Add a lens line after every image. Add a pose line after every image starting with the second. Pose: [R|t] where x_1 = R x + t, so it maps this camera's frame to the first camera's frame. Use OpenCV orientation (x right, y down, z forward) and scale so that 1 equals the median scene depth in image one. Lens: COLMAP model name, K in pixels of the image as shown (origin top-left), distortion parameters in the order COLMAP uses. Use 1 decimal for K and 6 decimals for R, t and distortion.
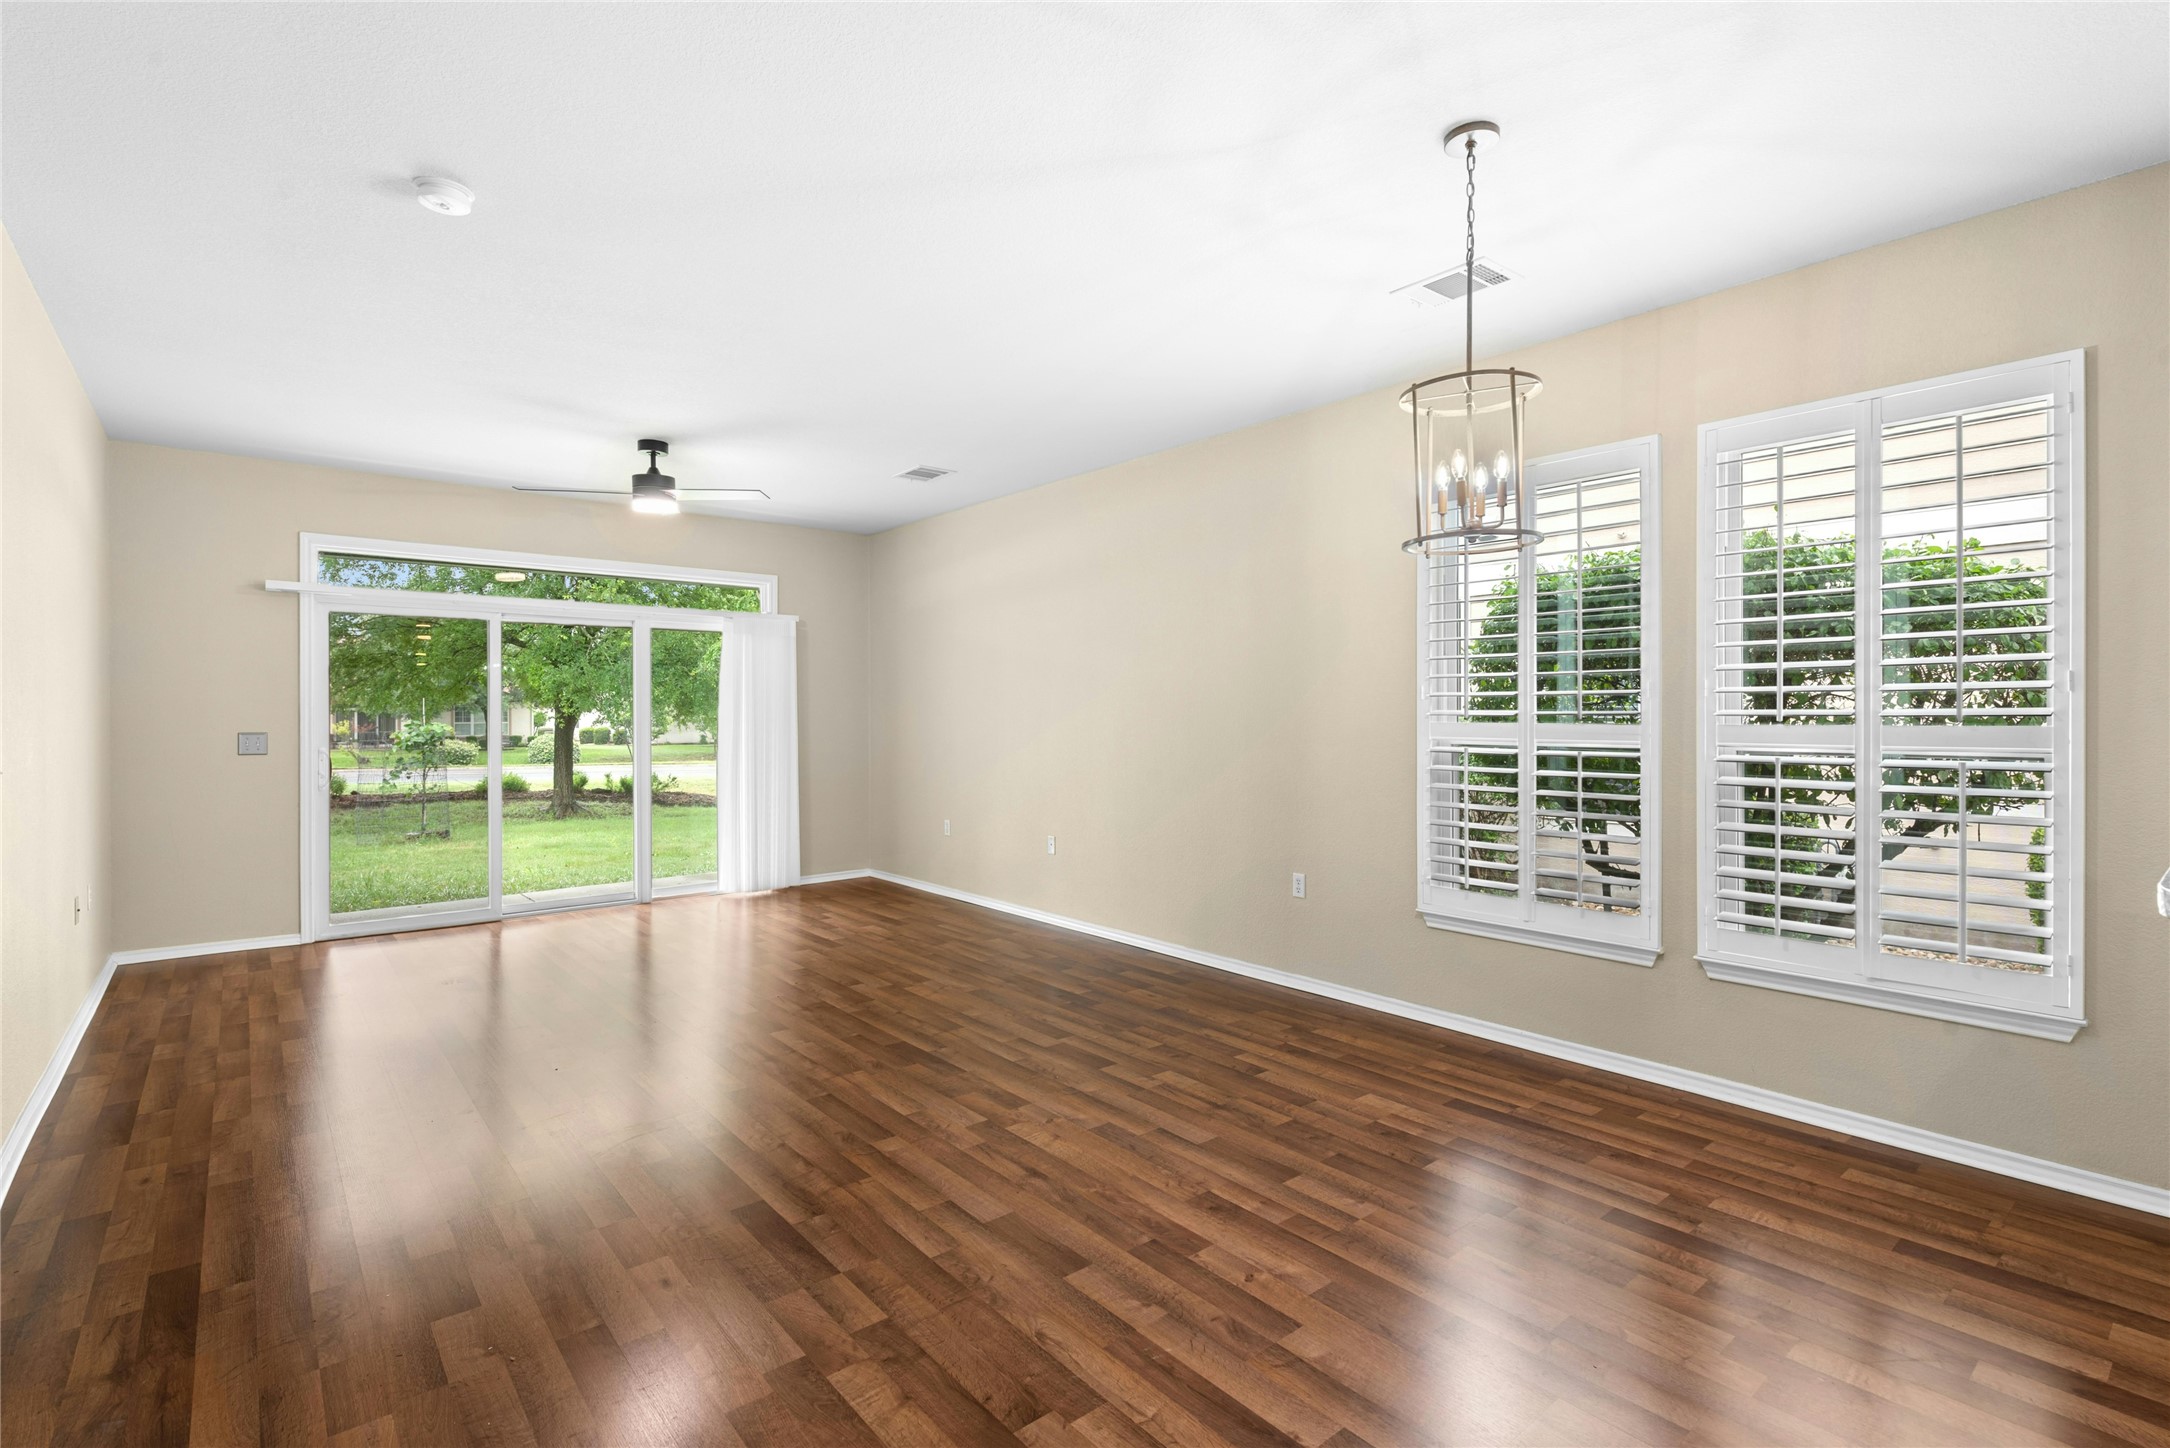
lens RADIAL K [[1019.0, 0, 1092.5], [0, 1019.0, 717.3], [0, 0, 1]] dist [0.015960, -0.006898]
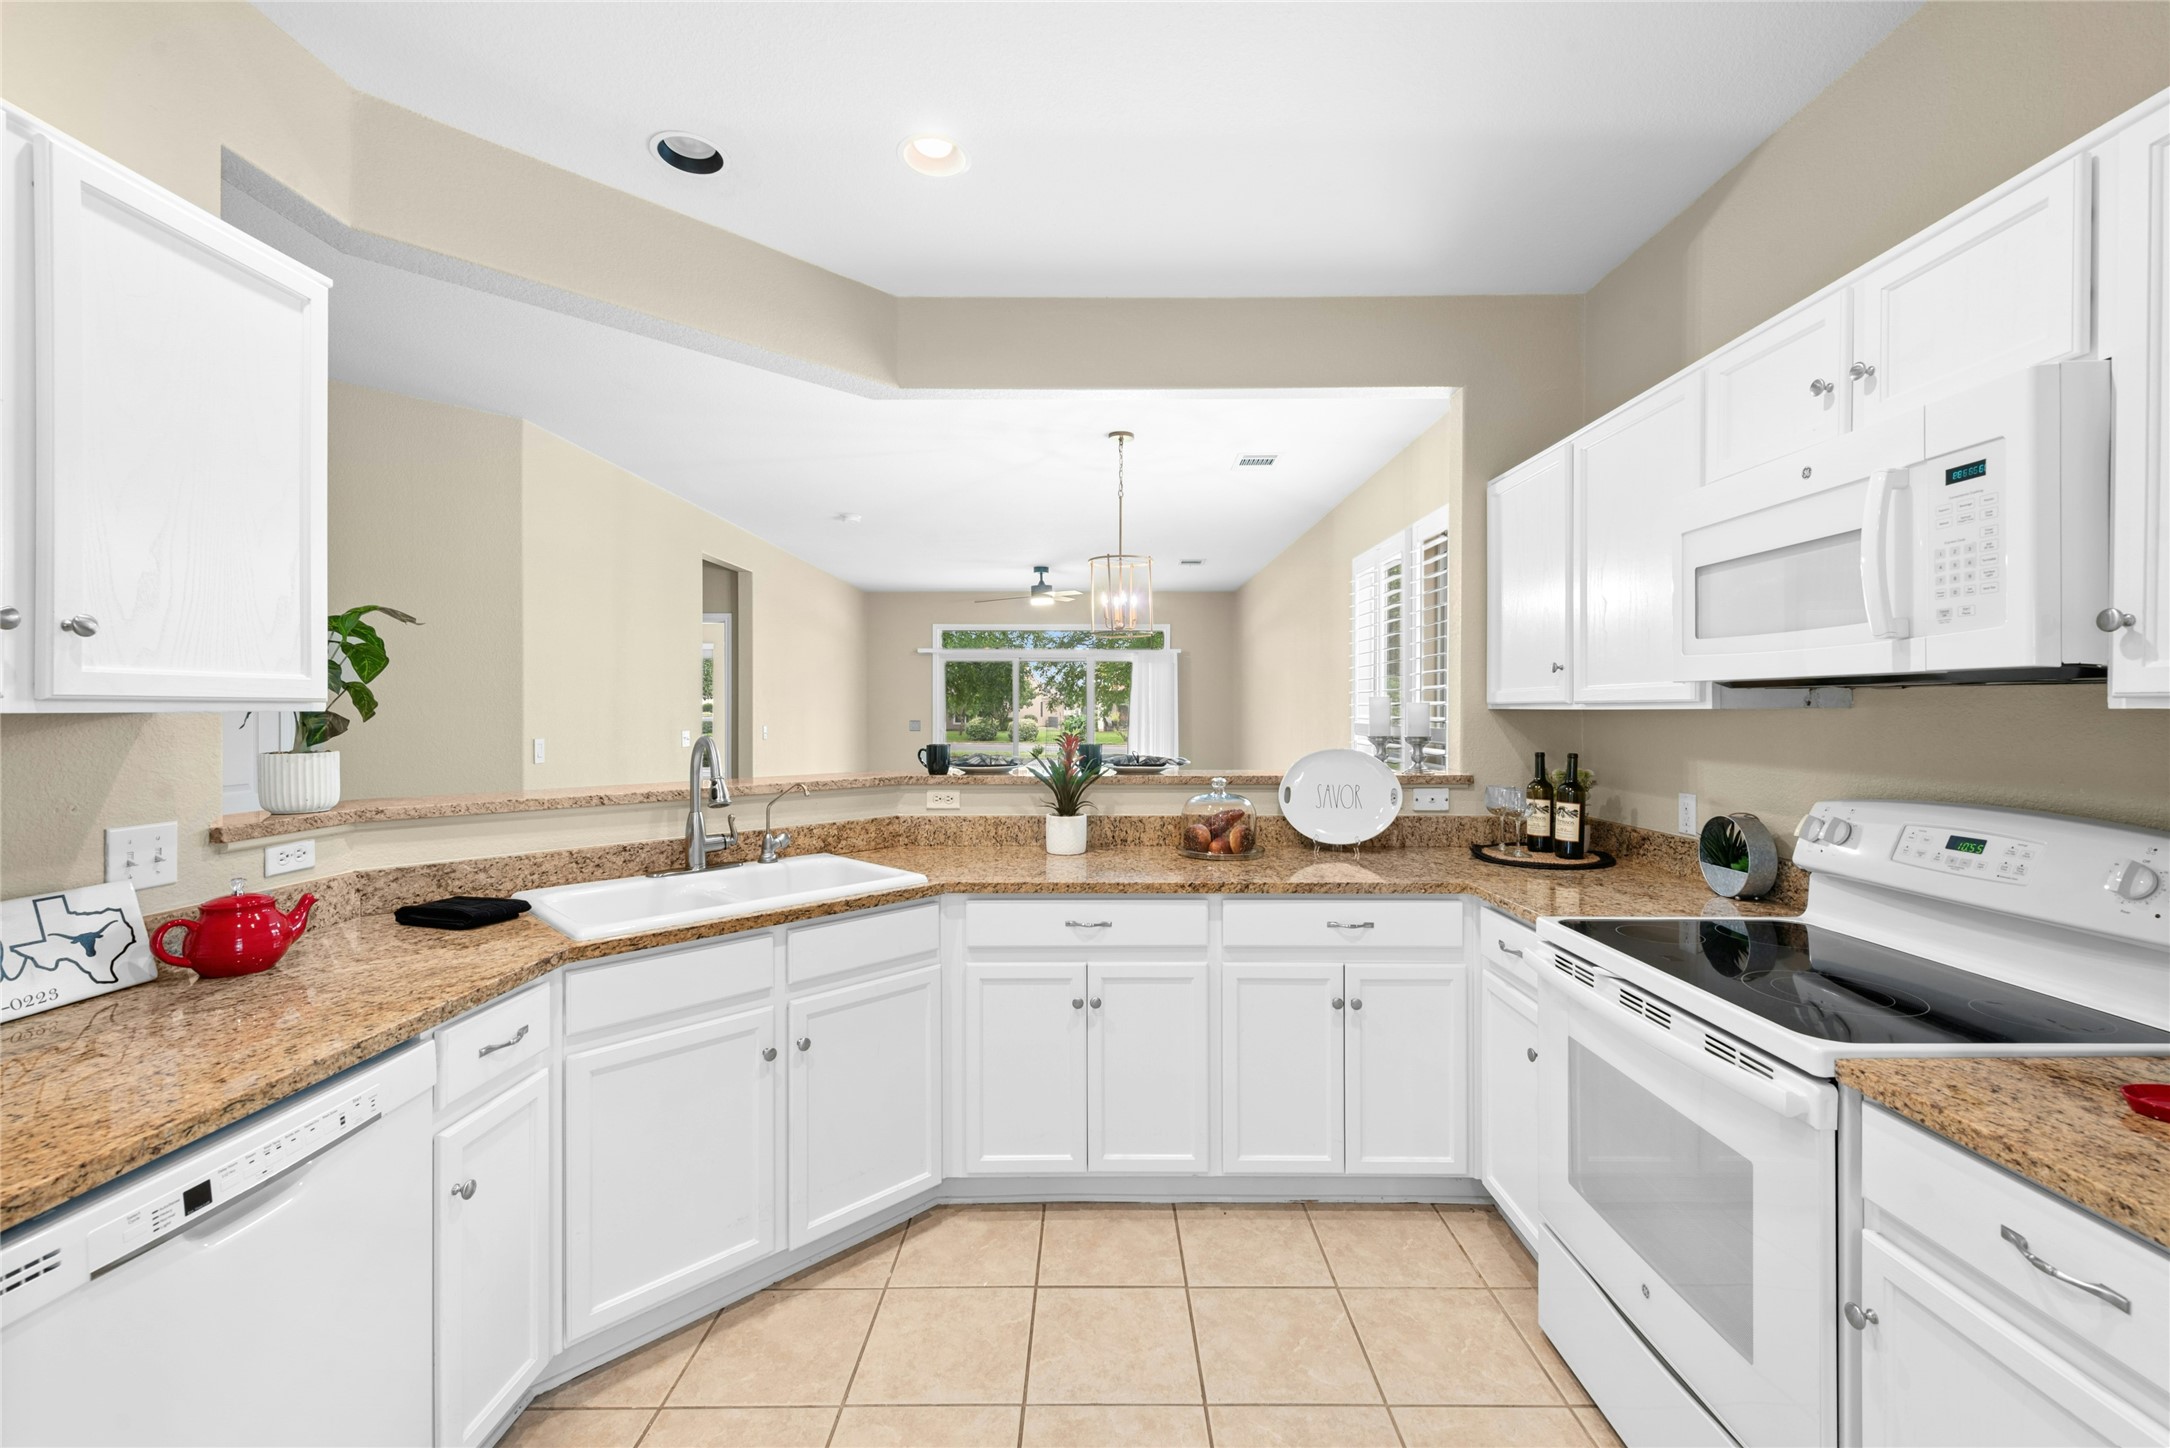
lens RADIAL K [[886.7, 0, 1092.7], [0, 886.7, 706.2], [0, 0, 1]] dist [0.013359, -0.004933]
pose [[0.764803, 0.000287, -0.644265, 0.871389], [-0.002780, 0.999992, -0.002854, -0.014768], [0.644259, 0.003974, 0.764797, -0.221778]]
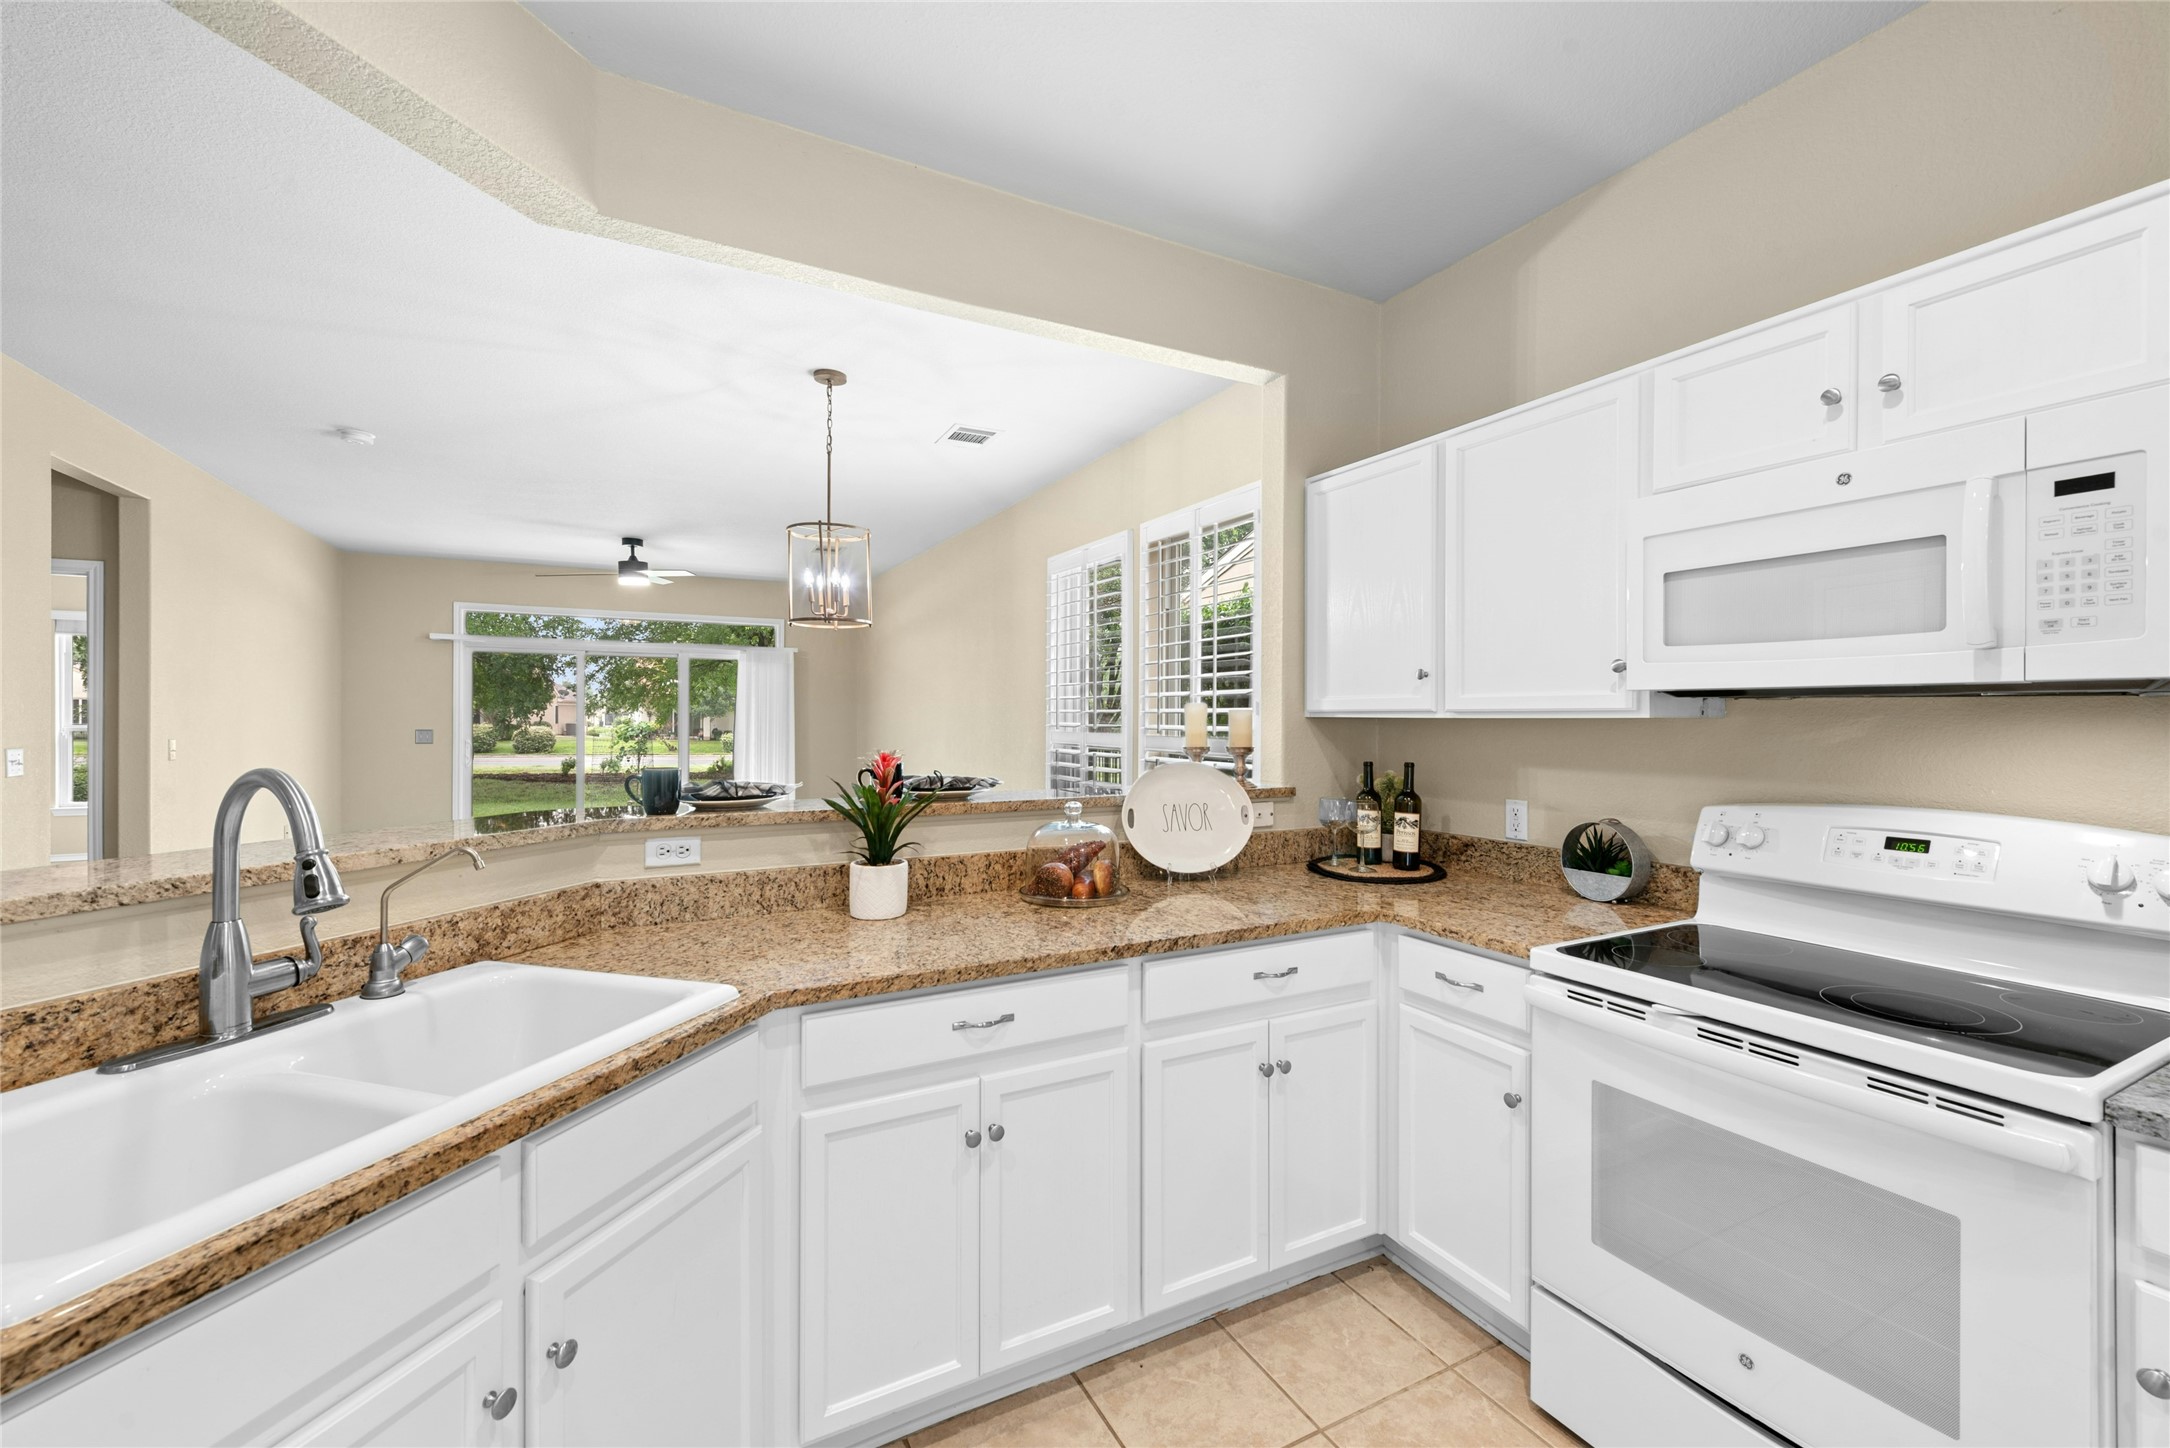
lens RADIAL K [[886.7, 0, 1089.1], [0, 886.7, 714.0], [0, 0, 1]] dist [0.013359, -0.004933]
pose [[0.977499, 0.004589, -0.210891, 0.640751], [-0.005429, 0.999979, -0.003407, -0.014413], [0.210871, 0.004475, 0.977504, -0.171365]]
